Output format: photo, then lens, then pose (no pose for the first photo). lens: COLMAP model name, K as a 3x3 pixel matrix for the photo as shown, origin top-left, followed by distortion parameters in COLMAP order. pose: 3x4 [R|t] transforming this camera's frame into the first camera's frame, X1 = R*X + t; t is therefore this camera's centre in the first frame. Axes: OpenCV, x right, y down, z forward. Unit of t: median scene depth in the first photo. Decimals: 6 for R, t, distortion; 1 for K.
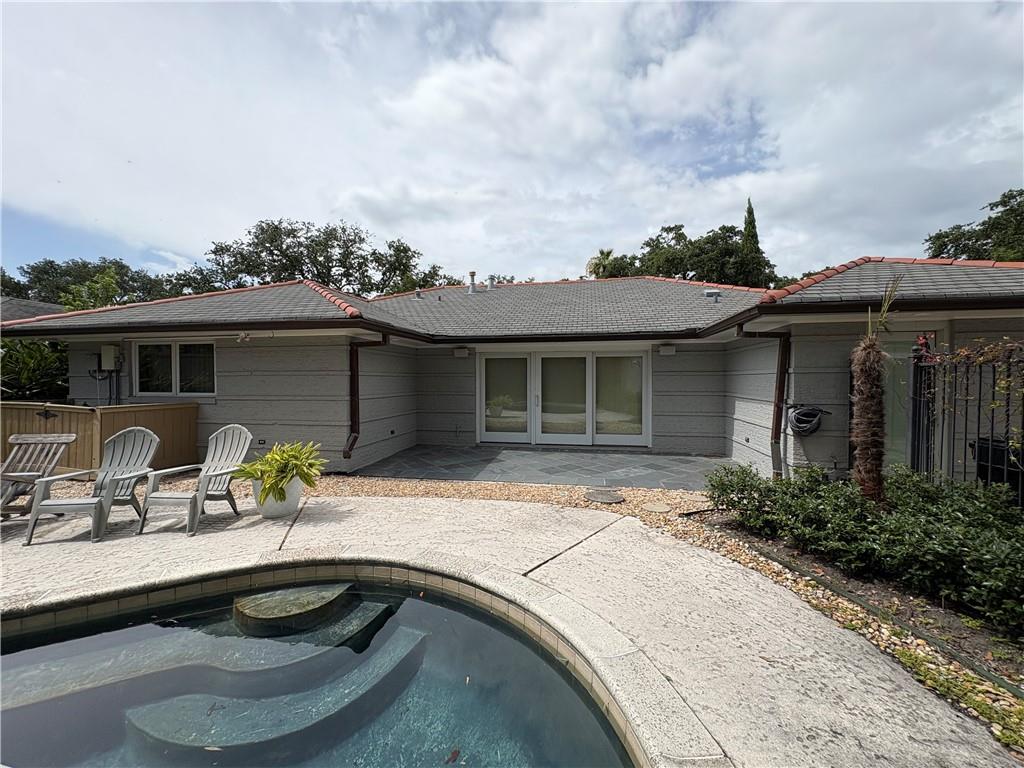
lens RADIAL K [[408.0, 0, 515.7], [0, 408.0, 386.6], [0, 0, 1]] dist [0.000230, -0.000212]
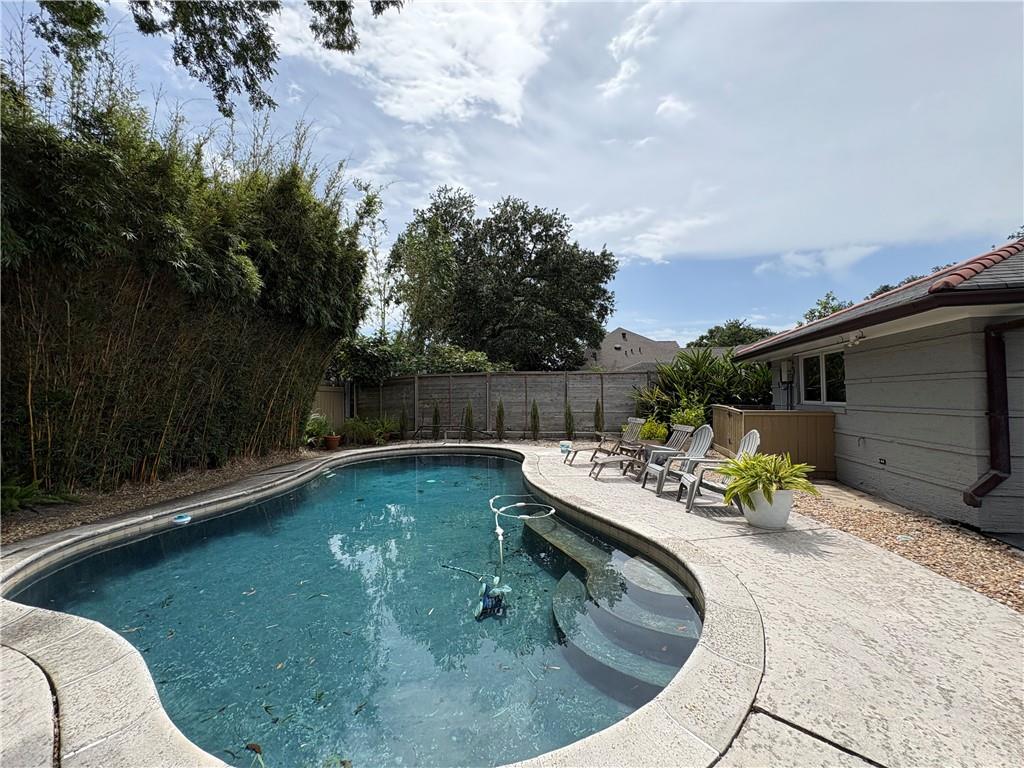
lens RADIAL K [[408.0, 0, 513.3], [0, 408.0, 383.1], [0, 0, 1]] dist [0.000230, -0.000212]
pose [[-0.058785, -0.028538, -0.997863, 0.428200], [-0.009163, 0.999565, -0.028046, 0.007166], [0.998229, 0.007495, -0.059021, 0.455426]]
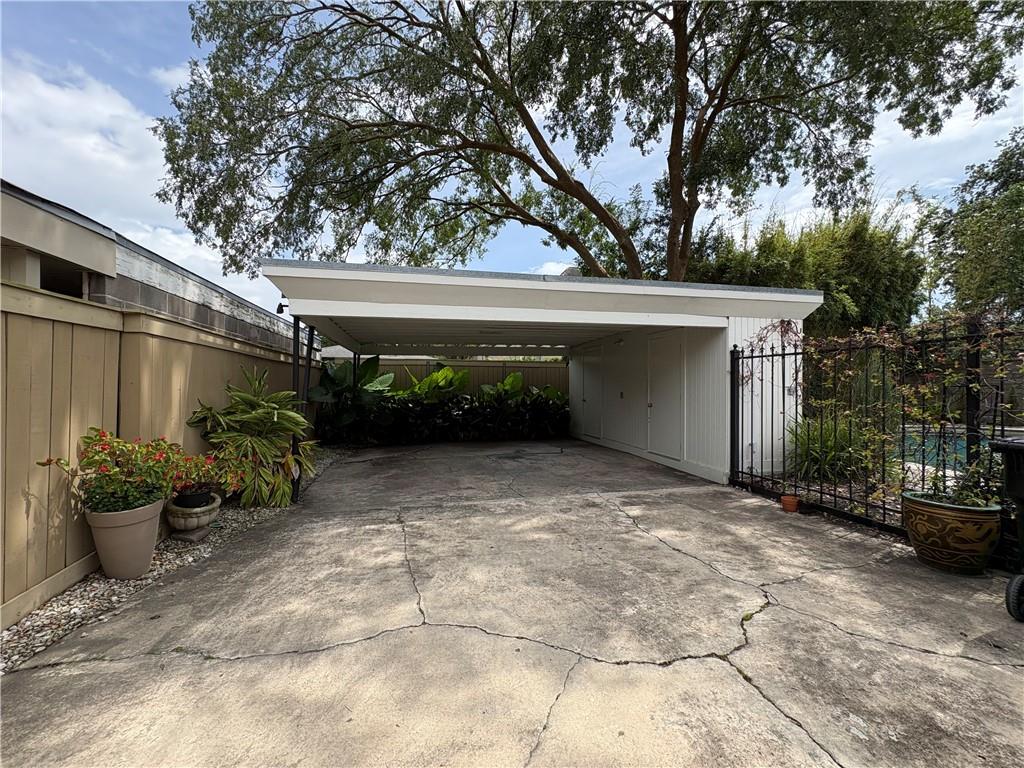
lens RADIAL K [[408.0, 0, 514.7], [0, 408.0, 379.1], [0, 0, 1]] dist [0.000230, -0.000212]
pose [[-0.895068, -0.010733, -0.445801, 1.876383], [-0.013693, 0.999900, 0.003420, 0.041804], [0.445720, 0.009166, -0.895125, 0.702813]]
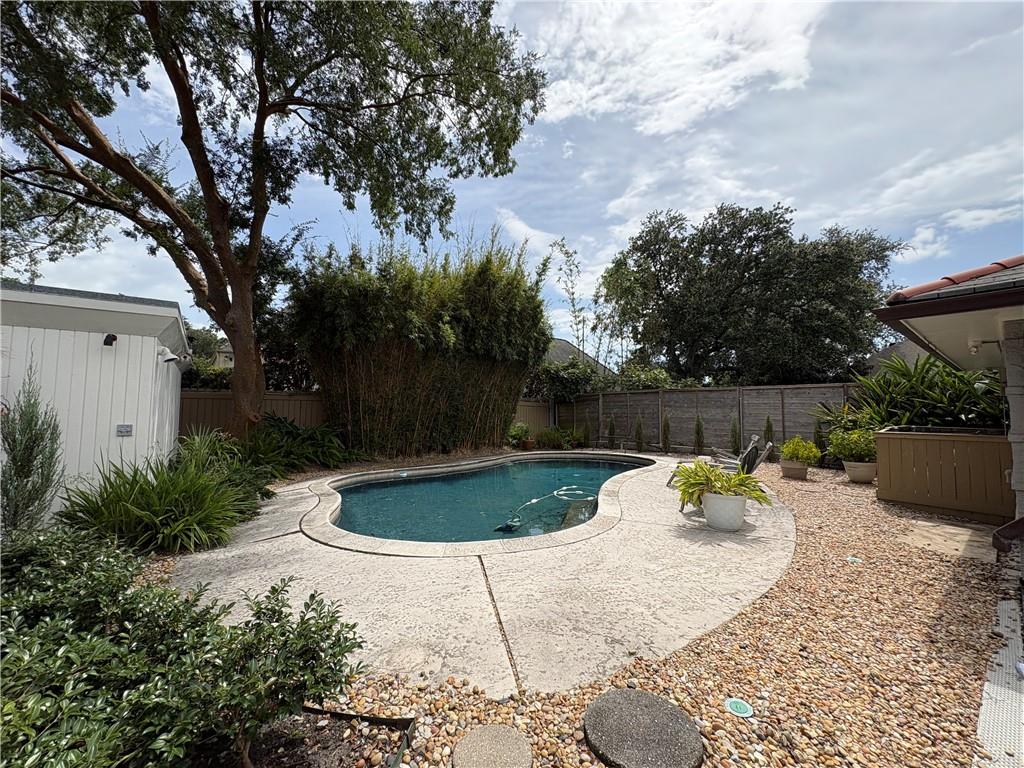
lens RADIAL K [[408.0, 0, 513.5], [0, 408.0, 383.7], [0, 0, 1]] dist [0.000230, -0.000212]
pose [[-0.641663, -0.053358, -0.765129, 0.635175], [-0.018411, 0.998361, -0.054182, -0.003649], [0.766766, -0.020680, -0.641594, 1.274709]]
